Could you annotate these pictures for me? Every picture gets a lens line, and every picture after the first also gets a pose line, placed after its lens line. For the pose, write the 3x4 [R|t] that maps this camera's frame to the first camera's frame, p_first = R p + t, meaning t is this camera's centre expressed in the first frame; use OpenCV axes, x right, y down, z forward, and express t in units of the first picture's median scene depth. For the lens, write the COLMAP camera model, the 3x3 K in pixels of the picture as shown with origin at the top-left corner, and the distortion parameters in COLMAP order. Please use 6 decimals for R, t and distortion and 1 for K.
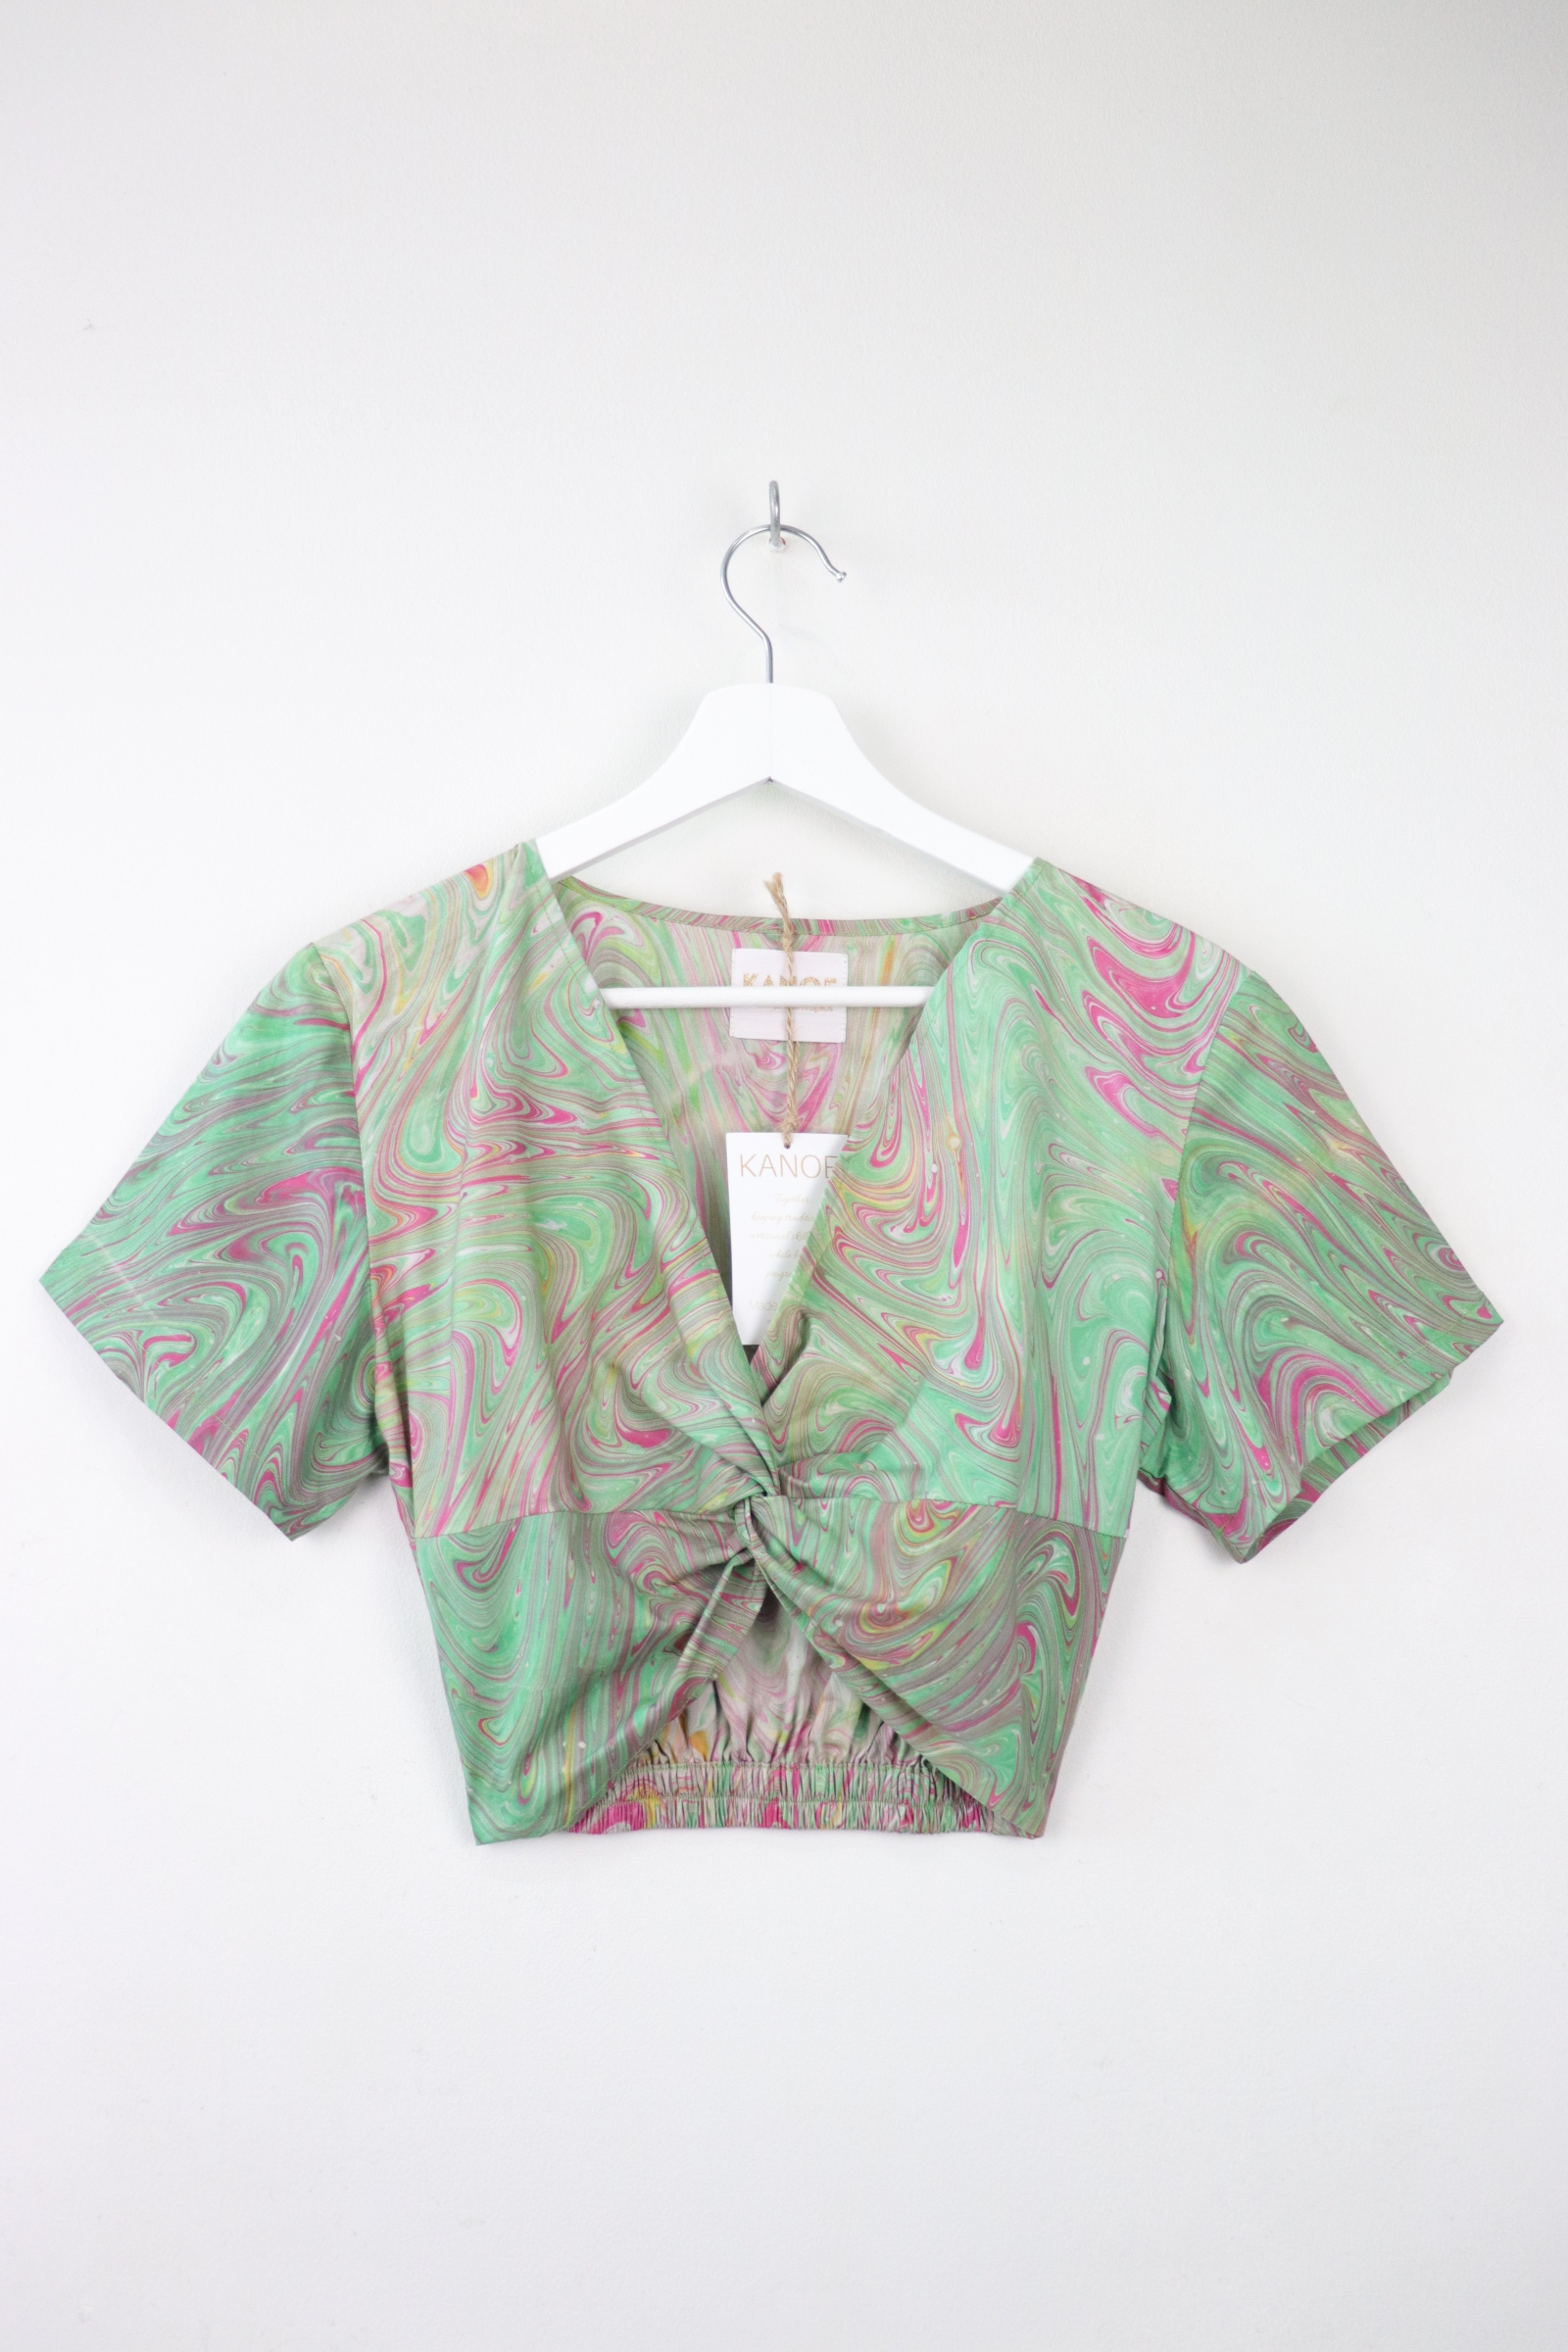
lens RADIAL K [[1989.0, 0, 784.0], [0, 1989.0, 1176.0], [0, 0, 1]] dist [-0.174461, 0.127470]
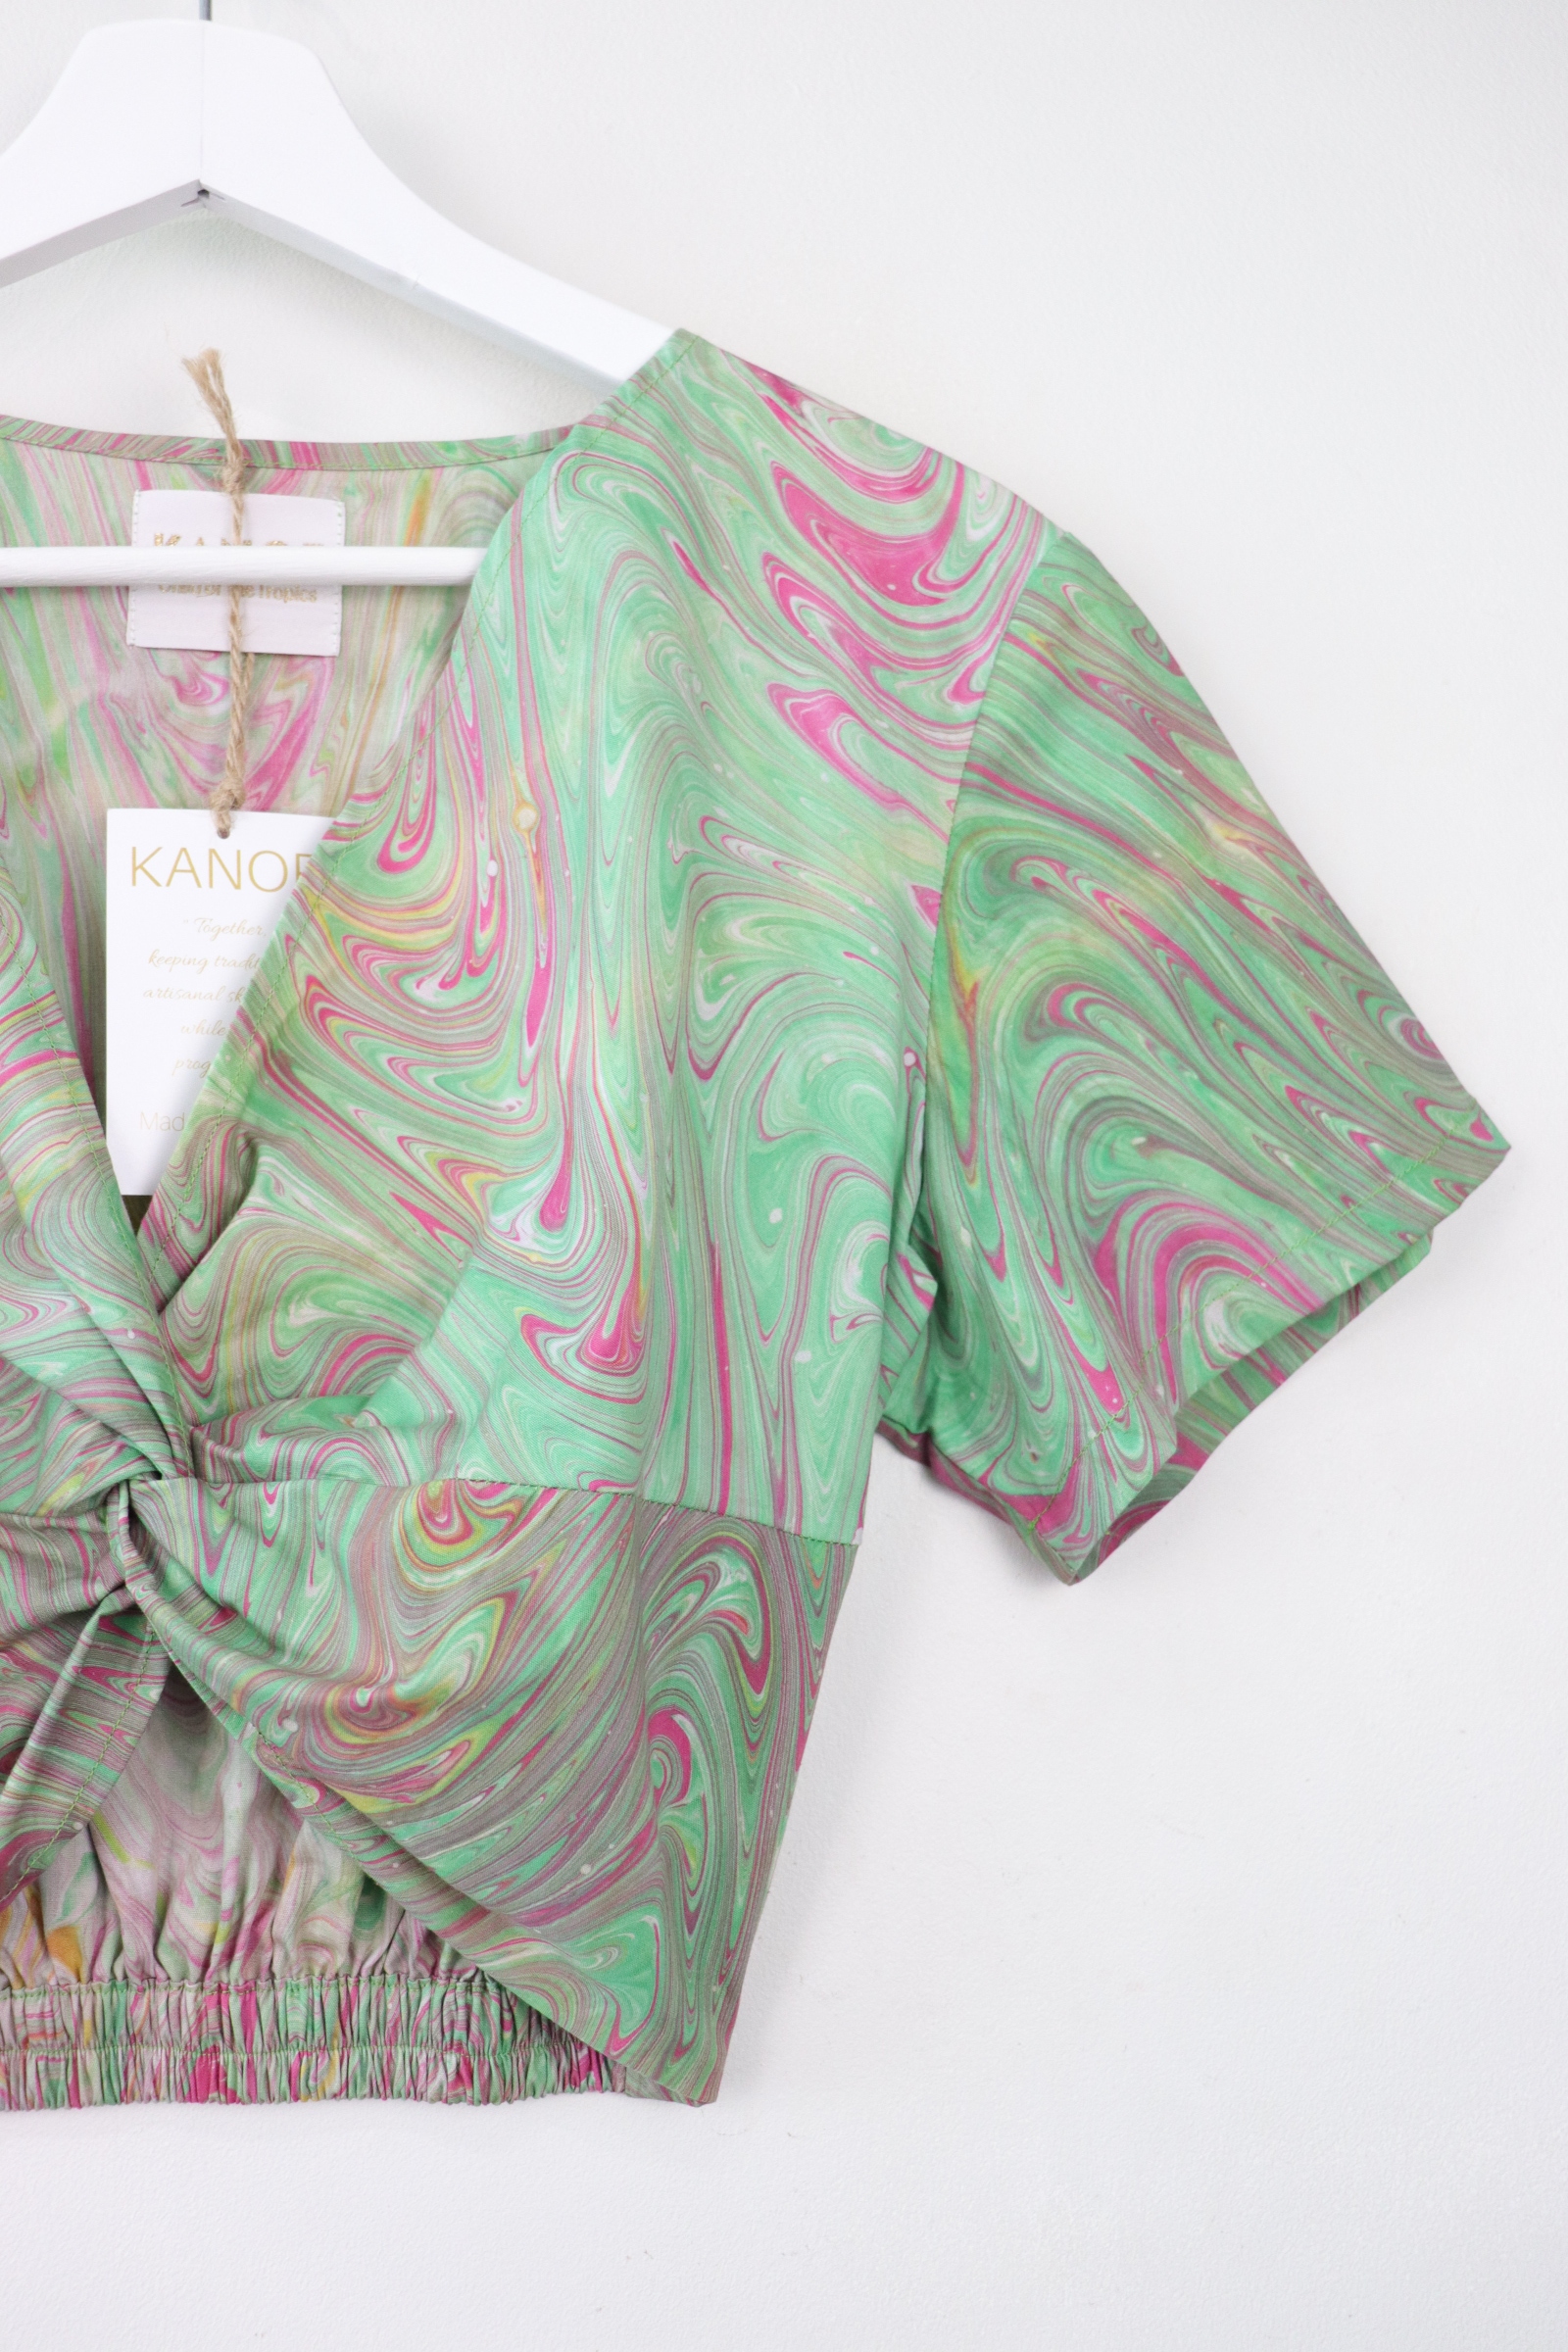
lens RADIAL K [[1989.0, 0, 784.0], [0, 1989.0, 1176.0], [0, 0, 1]] dist [-0.174461, 0.127470]
pose [[0.995291, -0.016864, 0.095455, 0.102928], [0.016681, 0.999857, 0.002714, 0.080623], [-0.095487, -0.001109, 0.995430, 0.459757]]
